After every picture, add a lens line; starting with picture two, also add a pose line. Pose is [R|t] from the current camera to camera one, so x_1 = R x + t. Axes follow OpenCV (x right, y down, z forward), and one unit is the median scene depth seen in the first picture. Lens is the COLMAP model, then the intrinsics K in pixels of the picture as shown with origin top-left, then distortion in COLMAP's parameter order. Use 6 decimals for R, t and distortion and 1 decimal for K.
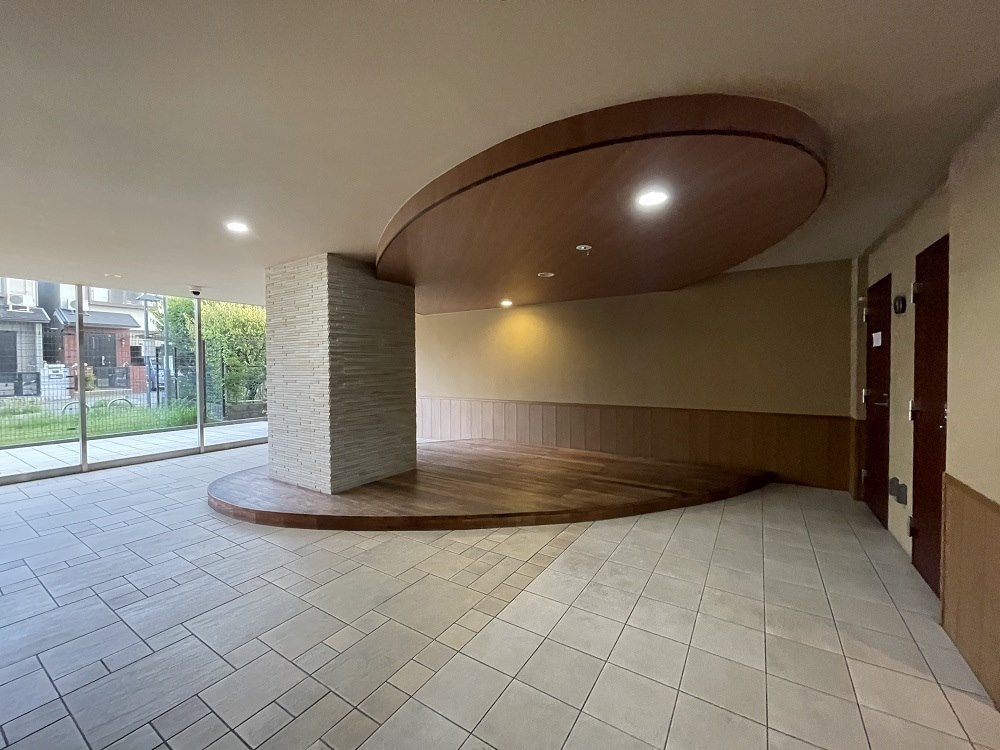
lens RADIAL K [[403.7, 0, 496.6], [0, 403.7, 371.0], [0, 0, 1]] dist [-0.000244, 0.000011]
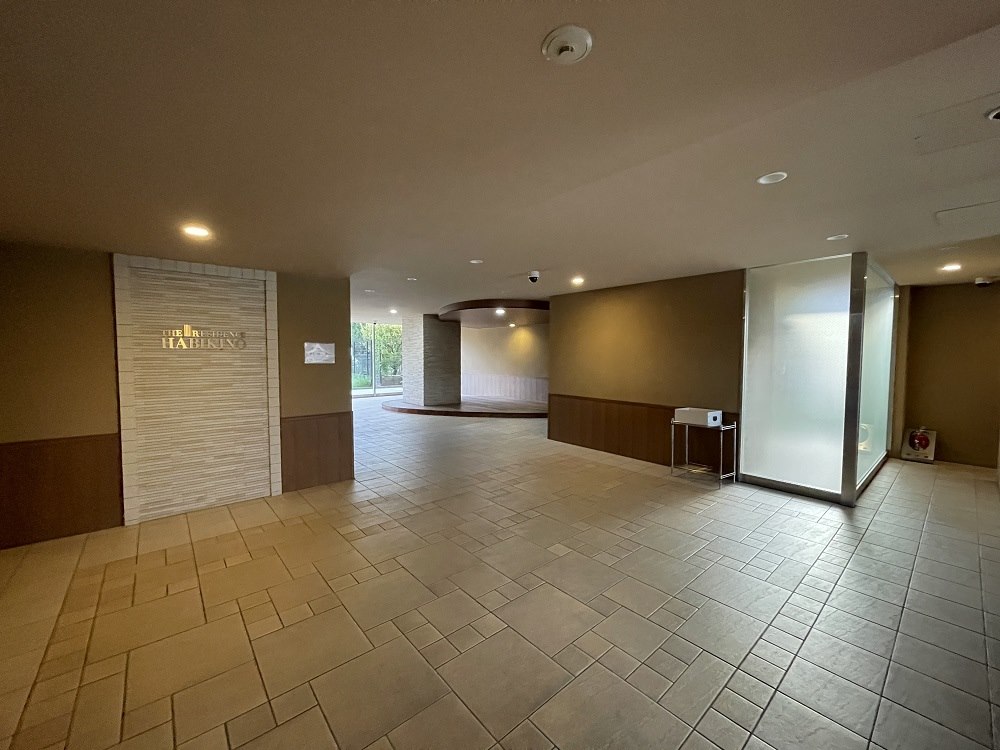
lens RADIAL K [[403.7, 0, 502.8], [0, 403.7, 374.8], [0, 0, 1]] dist [-0.000244, 0.000011]
pose [[0.961358, 0.026440, -0.274027, 0.501172], [-0.015799, 0.999036, 0.040968, -0.007873], [0.274846, -0.035056, 0.960849, -0.861167]]
